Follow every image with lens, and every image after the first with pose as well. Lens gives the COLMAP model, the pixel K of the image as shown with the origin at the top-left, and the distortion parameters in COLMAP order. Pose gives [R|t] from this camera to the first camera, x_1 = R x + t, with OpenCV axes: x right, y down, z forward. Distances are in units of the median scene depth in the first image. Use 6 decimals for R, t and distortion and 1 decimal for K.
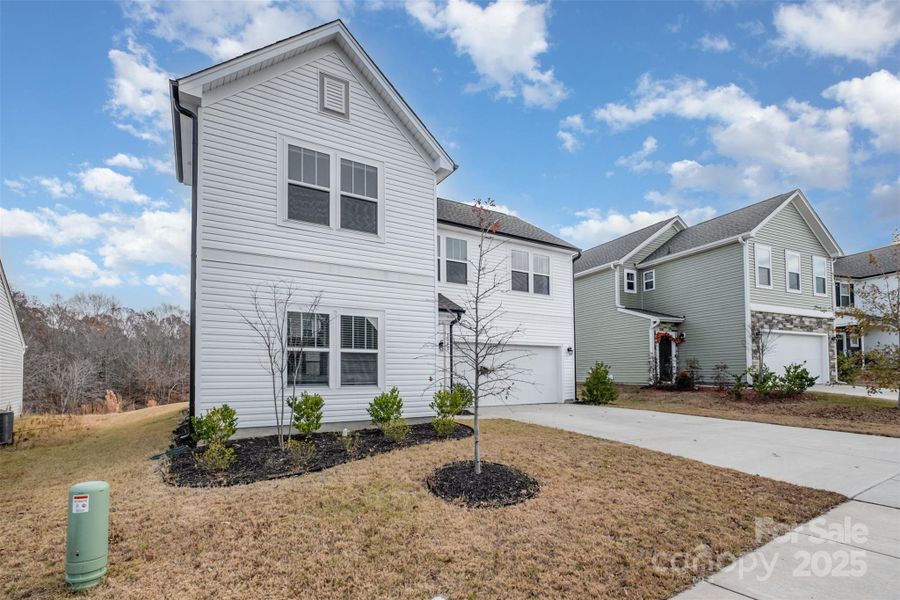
lens RADIAL K [[428.4, 0, 451.7], [0, 428.4, 361.7], [0, 0, 1]] dist [-0.014070, -0.000165]
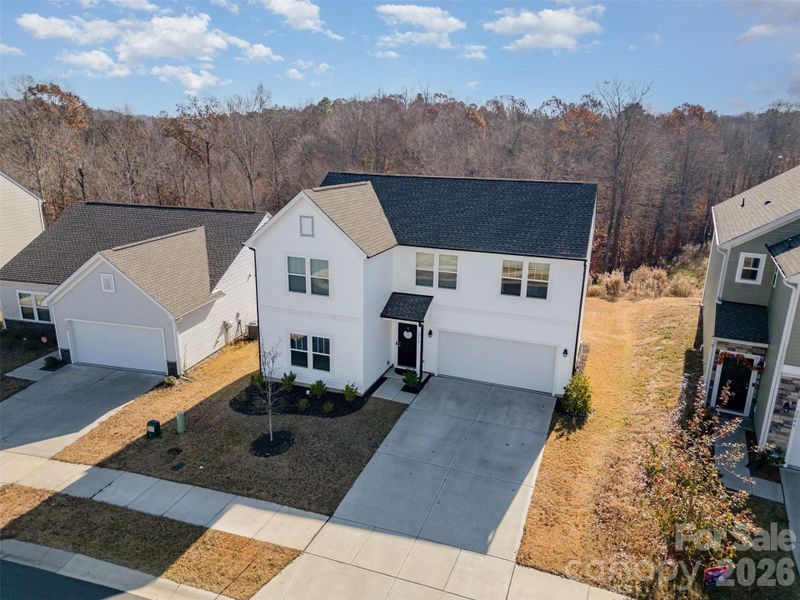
lens RADIAL K [[564.6, 0, 400.0], [0, 564.6, 300.0], [0, 0, 1]] dist [0.057660, -0.057916]
pose [[0.613396, 0.237865, -0.753104, 1.899622], [0.006994, 0.951894, 0.306348, -1.050154], [0.789745, -0.193180, 0.582224, -0.191775]]
